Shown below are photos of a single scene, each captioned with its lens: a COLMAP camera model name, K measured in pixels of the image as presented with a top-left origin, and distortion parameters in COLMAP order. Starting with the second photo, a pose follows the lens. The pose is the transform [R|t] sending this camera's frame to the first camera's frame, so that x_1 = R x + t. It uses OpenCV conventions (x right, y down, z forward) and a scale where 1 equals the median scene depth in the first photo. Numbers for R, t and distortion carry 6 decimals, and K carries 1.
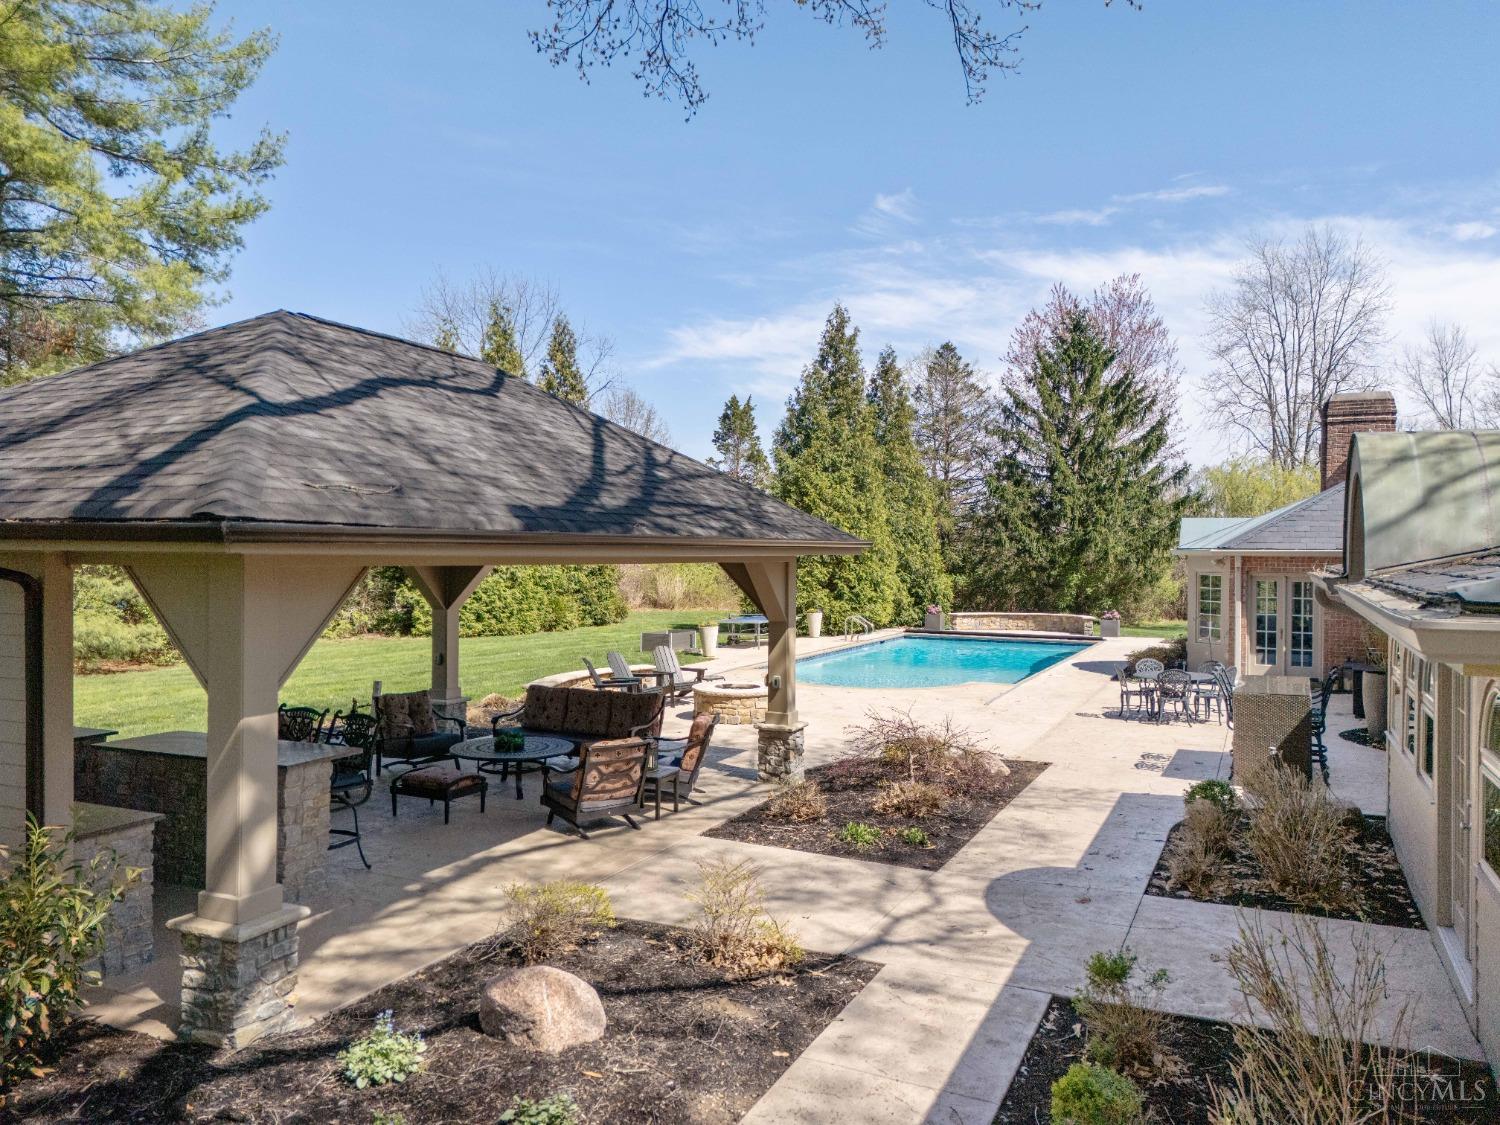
lens RADIAL K [[1086.4, 0, 742.9], [0, 1086.4, 553.1], [0, 0, 1]] dist [0.039072, -0.004733]
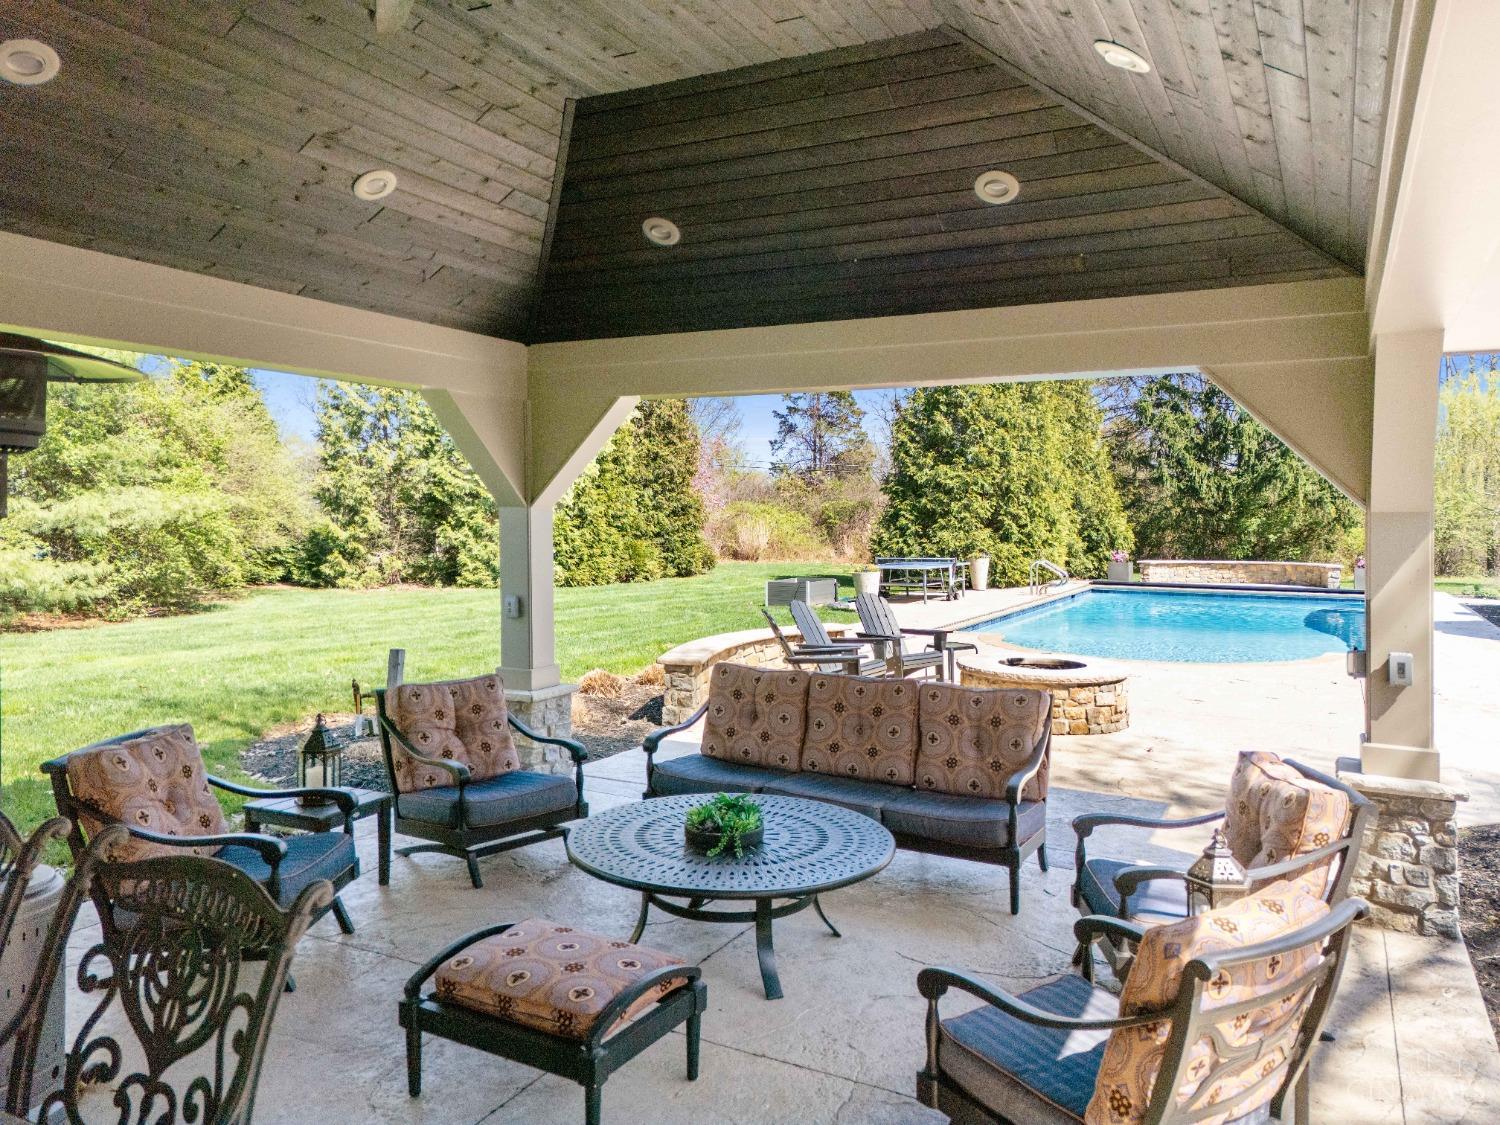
lens RADIAL K [[1086.4, 0, 759.2], [0, 1086.4, 563.6], [0, 0, 1]] dist [0.039072, -0.004733]
pose [[0.999745, 0.003279, -0.022364, -0.067387], [-0.002272, 0.998987, 0.044939, 0.023440], [0.022489, -0.044877, 0.998739, 0.219112]]
